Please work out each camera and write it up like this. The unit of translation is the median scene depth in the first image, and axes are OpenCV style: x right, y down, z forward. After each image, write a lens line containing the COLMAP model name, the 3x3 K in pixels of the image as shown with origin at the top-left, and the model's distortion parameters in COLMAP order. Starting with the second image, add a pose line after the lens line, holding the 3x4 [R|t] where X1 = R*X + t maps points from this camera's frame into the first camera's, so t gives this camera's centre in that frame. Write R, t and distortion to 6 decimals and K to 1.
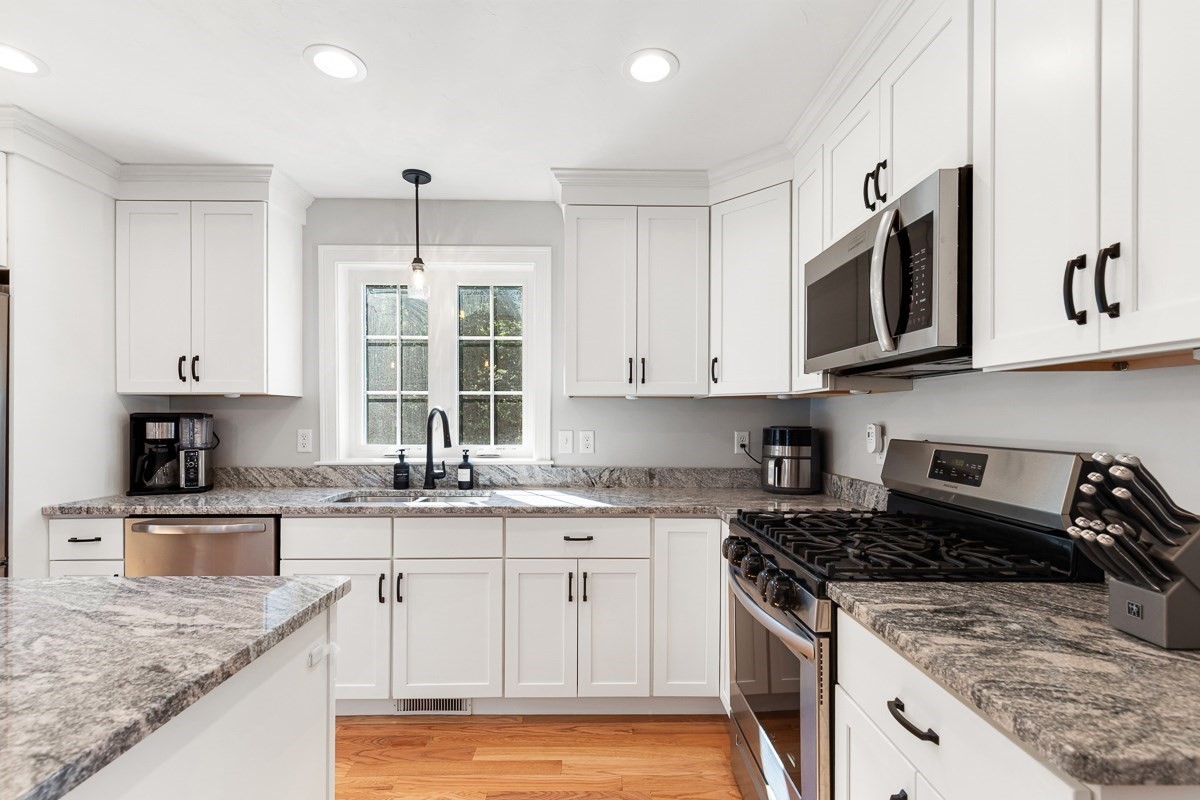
lens RADIAL K [[548.8, 0, 601.7], [0, 548.8, 417.0], [0, 0, 1]] dist [0.012181, -0.000011]
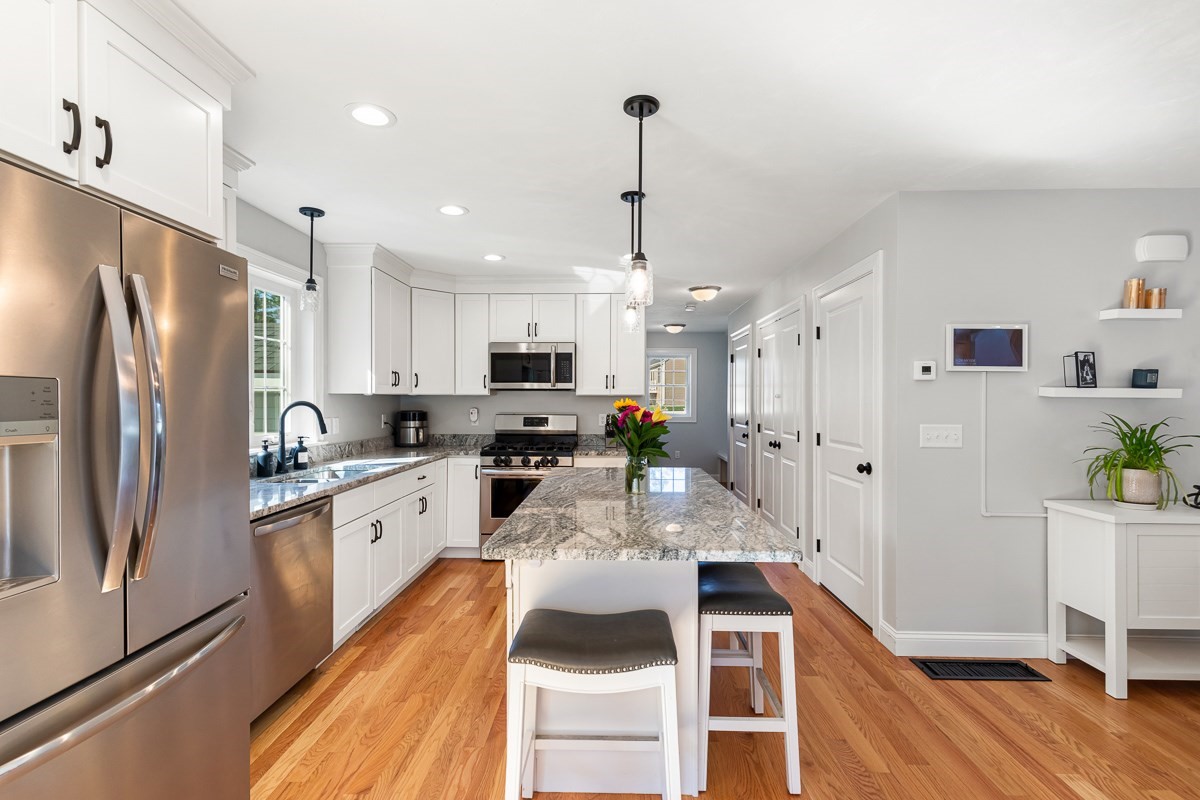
lens RADIAL K [[540.0, 0, 600.0], [0, 540.0, 400.0], [0, 0, 1]] dist [0.000533, -0.000010]
pose [[0.037416, -0.003259, 0.999294, -1.505068], [-0.001272, 0.999994, 0.003309, -0.026618], [-0.999299, -0.001395, 0.037412, 0.322802]]
